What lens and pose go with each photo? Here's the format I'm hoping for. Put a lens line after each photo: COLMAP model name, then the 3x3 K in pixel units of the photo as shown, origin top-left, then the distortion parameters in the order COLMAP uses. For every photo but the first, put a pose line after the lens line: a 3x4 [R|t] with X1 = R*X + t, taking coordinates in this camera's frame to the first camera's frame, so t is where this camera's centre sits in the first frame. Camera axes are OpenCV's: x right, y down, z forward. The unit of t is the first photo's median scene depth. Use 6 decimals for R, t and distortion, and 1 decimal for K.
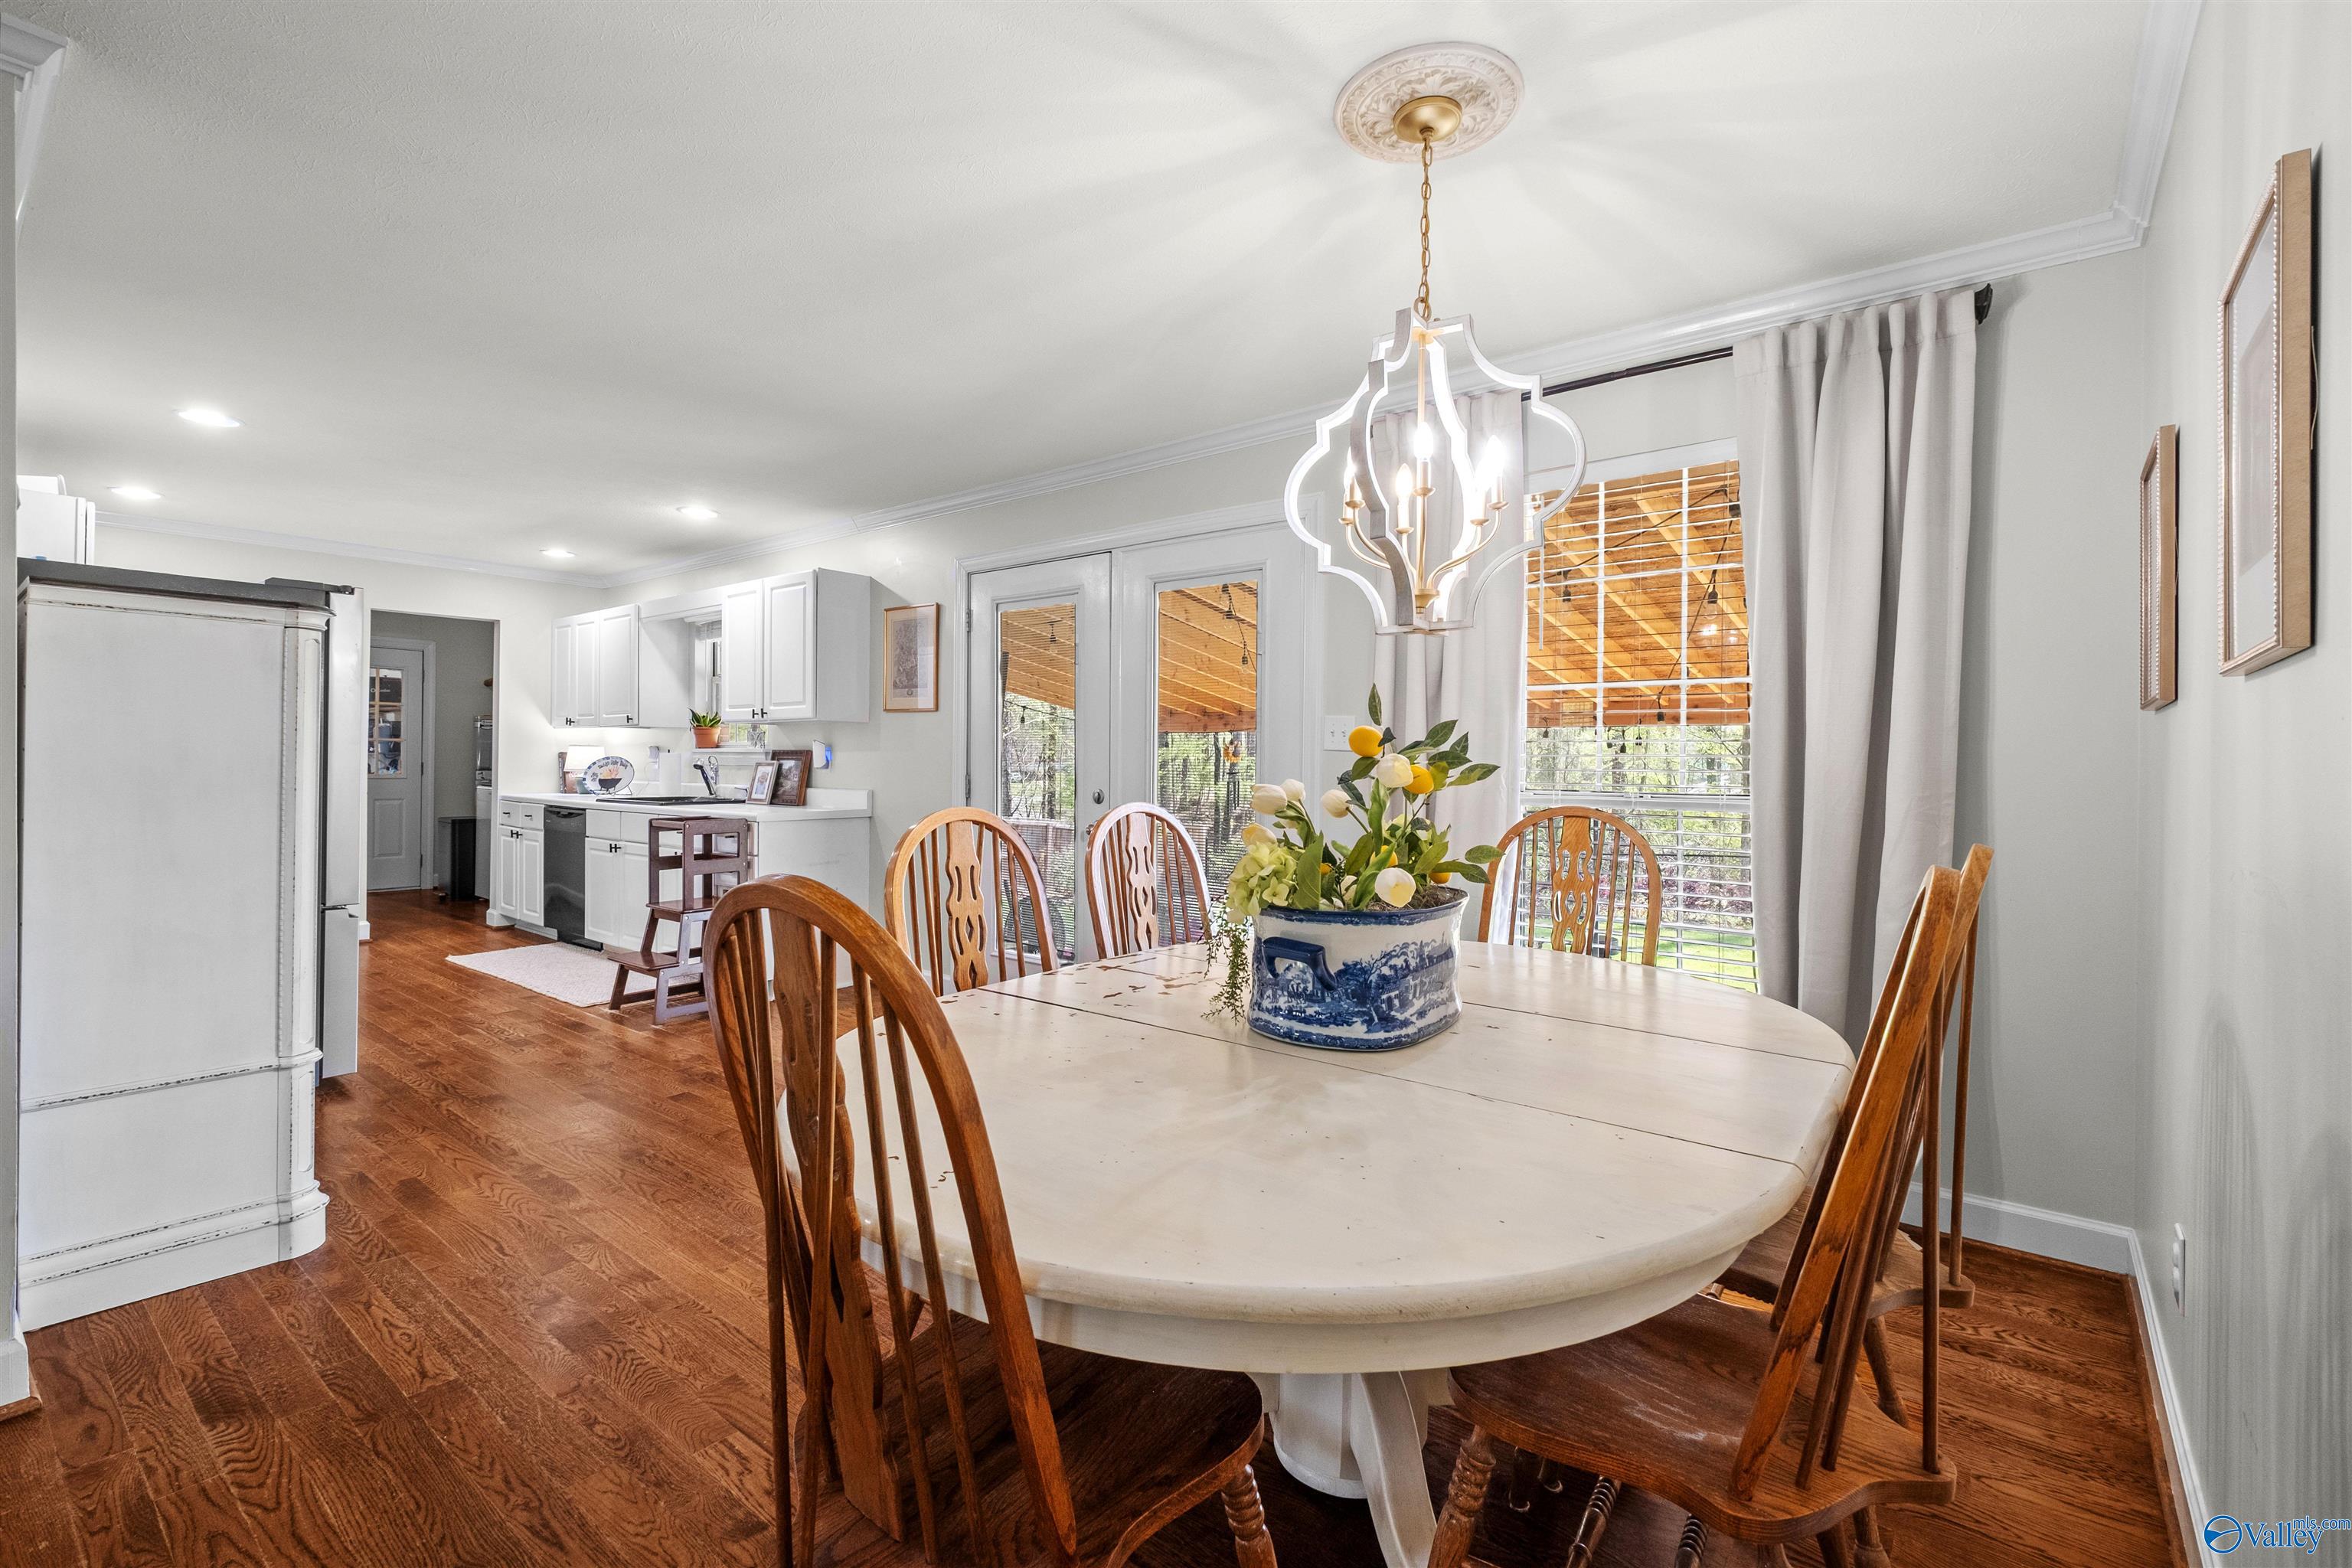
lens RADIAL K [[1046.1, 0, 1191.7], [0, 1046.1, 764.3], [0, 0, 1]] dist [0.019936, -0.009640]
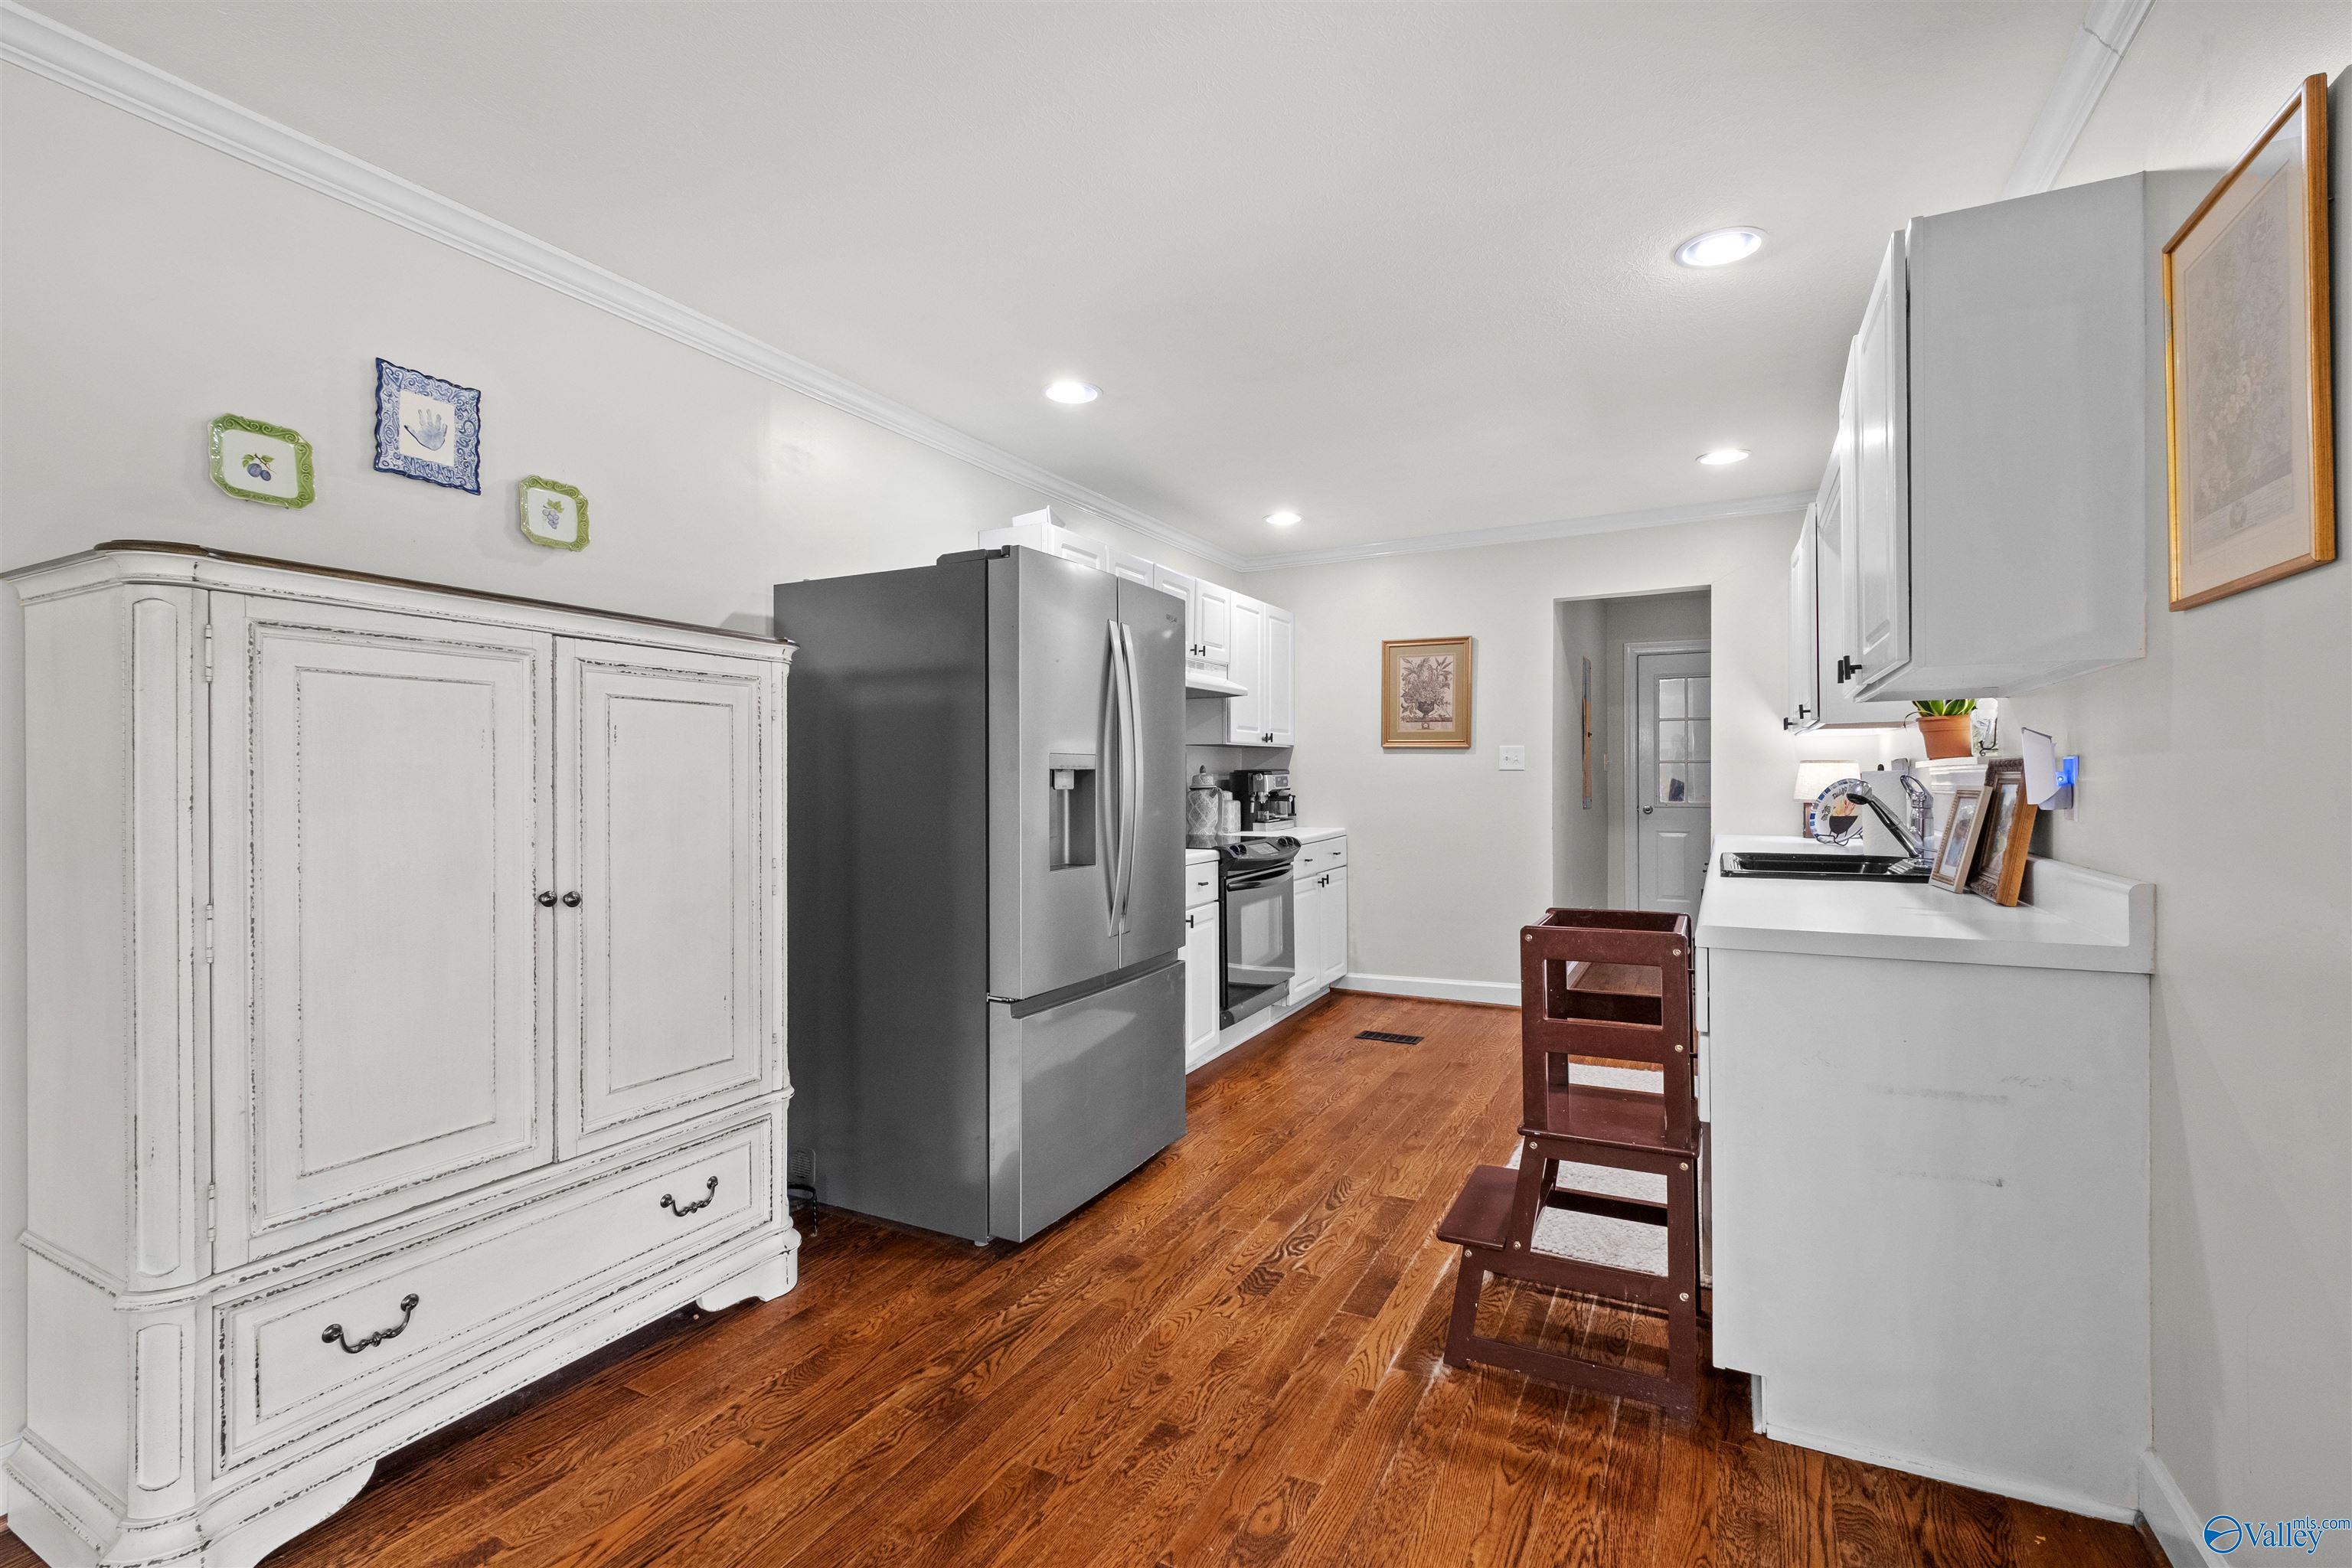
lens RADIAL K [[1032.0, 0, 1170.1], [0, 1032.0, 776.3], [0, 0, 1]] dist [0.016205, -0.009339]
pose [[0.180466, -0.016045, -0.983450, -0.052426], [0.008224, 0.999857, -0.014804, -0.003300], [0.983547, -0.005416, 0.180572, 0.543268]]
